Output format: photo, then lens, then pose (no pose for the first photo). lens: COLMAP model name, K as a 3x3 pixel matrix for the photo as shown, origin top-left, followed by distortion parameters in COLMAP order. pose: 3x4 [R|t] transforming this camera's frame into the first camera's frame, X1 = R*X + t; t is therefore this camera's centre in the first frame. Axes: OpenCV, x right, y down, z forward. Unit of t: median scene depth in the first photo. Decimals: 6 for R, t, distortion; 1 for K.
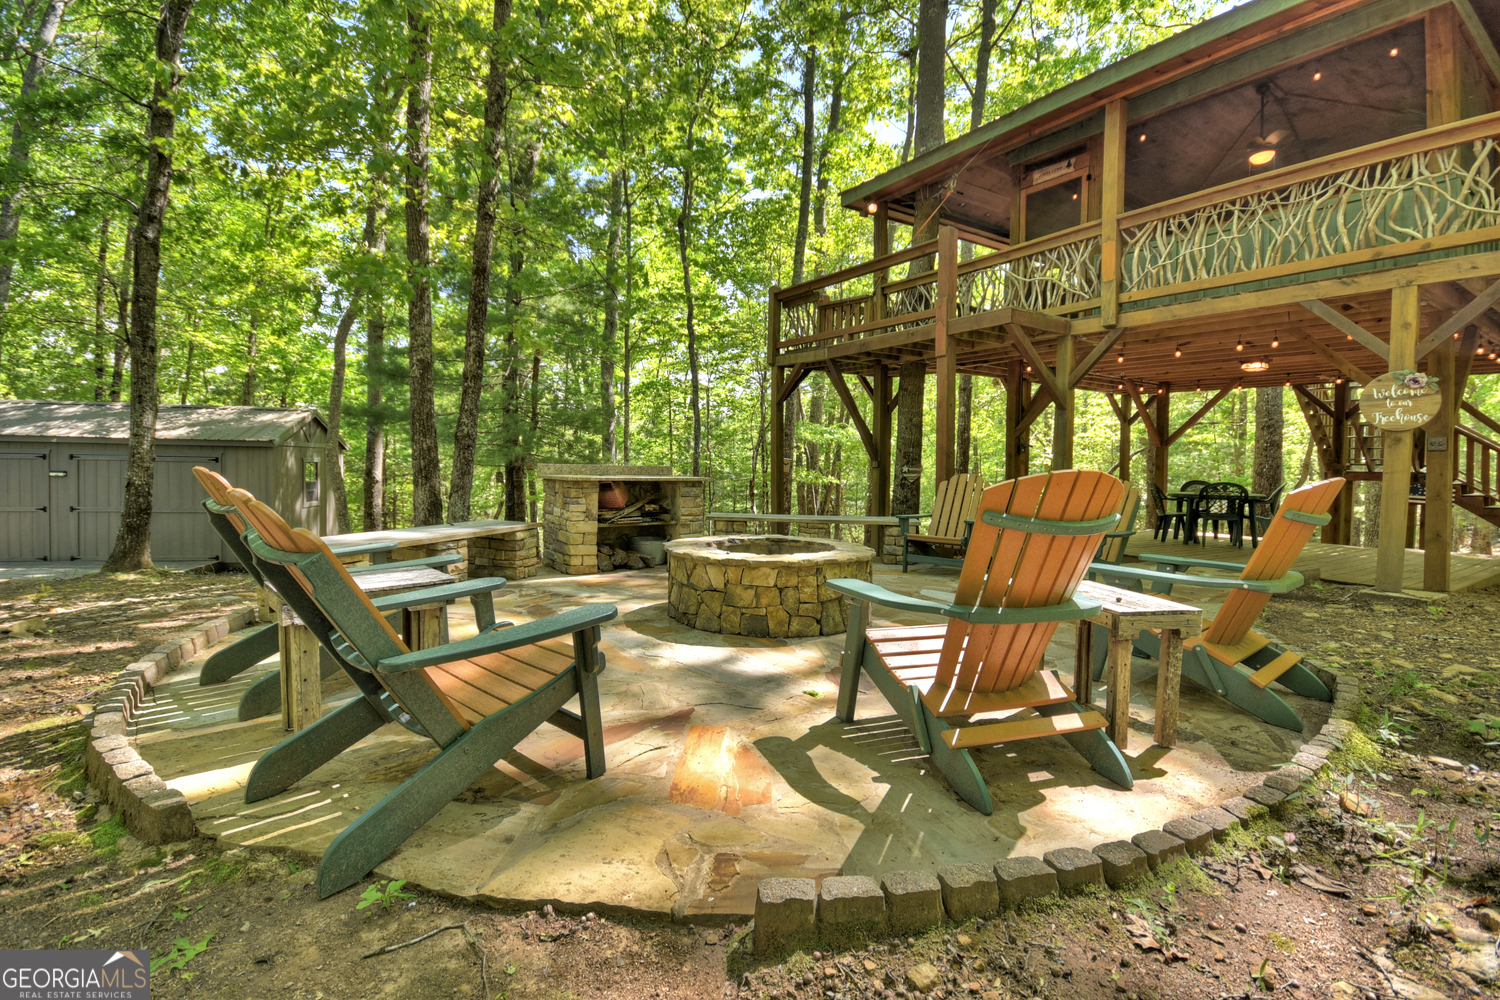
lens RADIAL K [[636.2, 0, 746.1], [0, 636.2, 473.1], [0, 0, 1]] dist [0.015621, -0.009868]
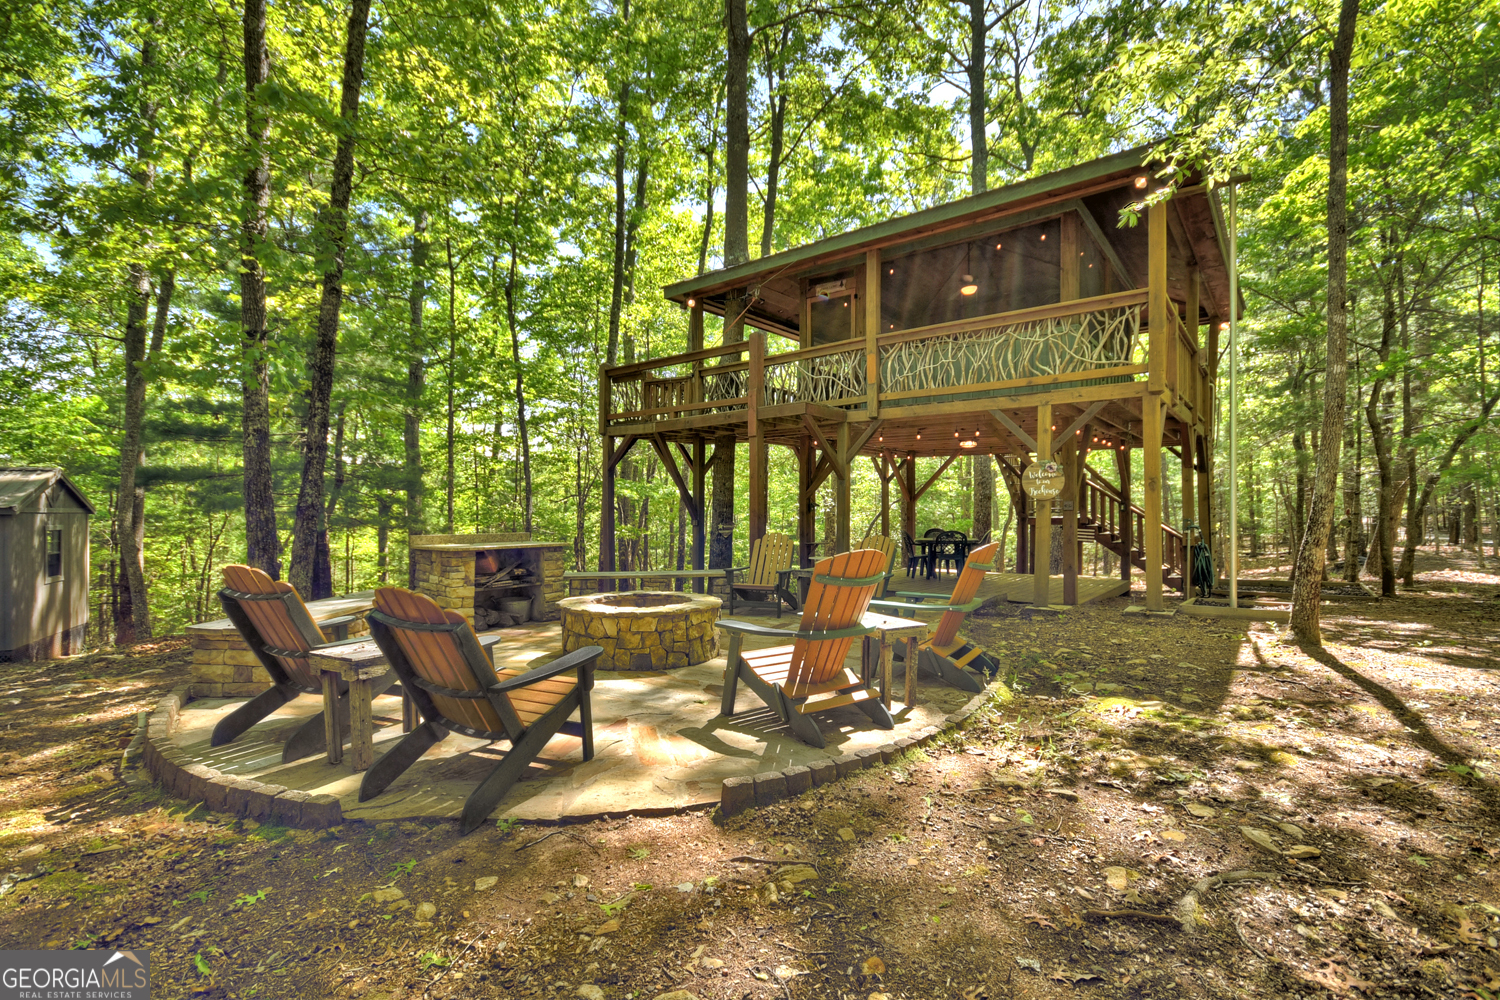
lens RADIAL K [[627.8, 0, 750.0], [0, 627.8, 500.0], [0, 0, 1]] dist [0.011314, 0.000089]
pose [[0.948248, -0.005817, 0.317478, -0.119439], [0.016134, 0.999423, -0.029878, -0.034057], [-0.317121, 0.033454, 0.947795, -0.201445]]
